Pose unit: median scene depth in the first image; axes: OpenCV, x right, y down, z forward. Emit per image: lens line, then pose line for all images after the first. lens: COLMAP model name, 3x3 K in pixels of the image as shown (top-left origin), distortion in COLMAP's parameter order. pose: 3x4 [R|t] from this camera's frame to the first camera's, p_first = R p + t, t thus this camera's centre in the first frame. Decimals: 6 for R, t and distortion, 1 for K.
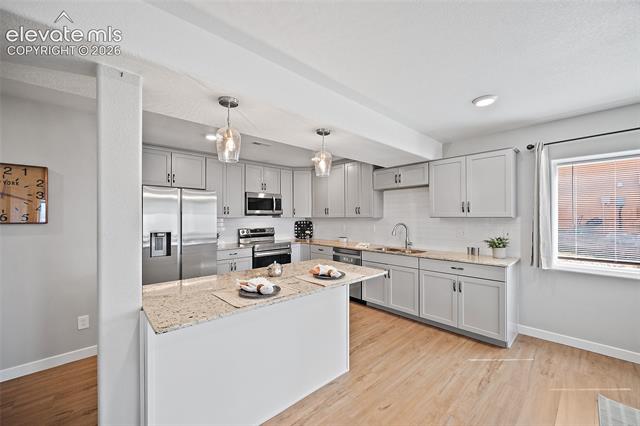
lens RADIAL K [[252.8, 0, 319.4], [0, 252.8, 216.5], [0, 0, 1]] dist [0.003818, 0.000241]
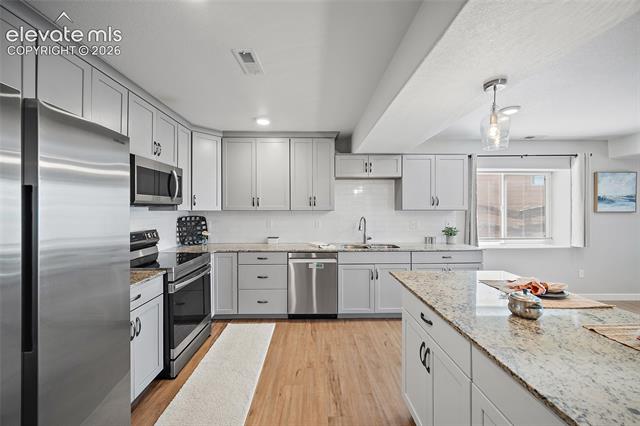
lens RADIAL K [[252.8, 0, 319.7], [0, 252.8, 209.1], [0, 0, 1]] dist [0.003818, 0.000241]
pose [[0.656706, 0.004199, 0.754135, -0.459848], [-0.001437, 0.999990, -0.004316, 0.003637], [-0.754146, 0.001751, 0.656705, 0.506929]]
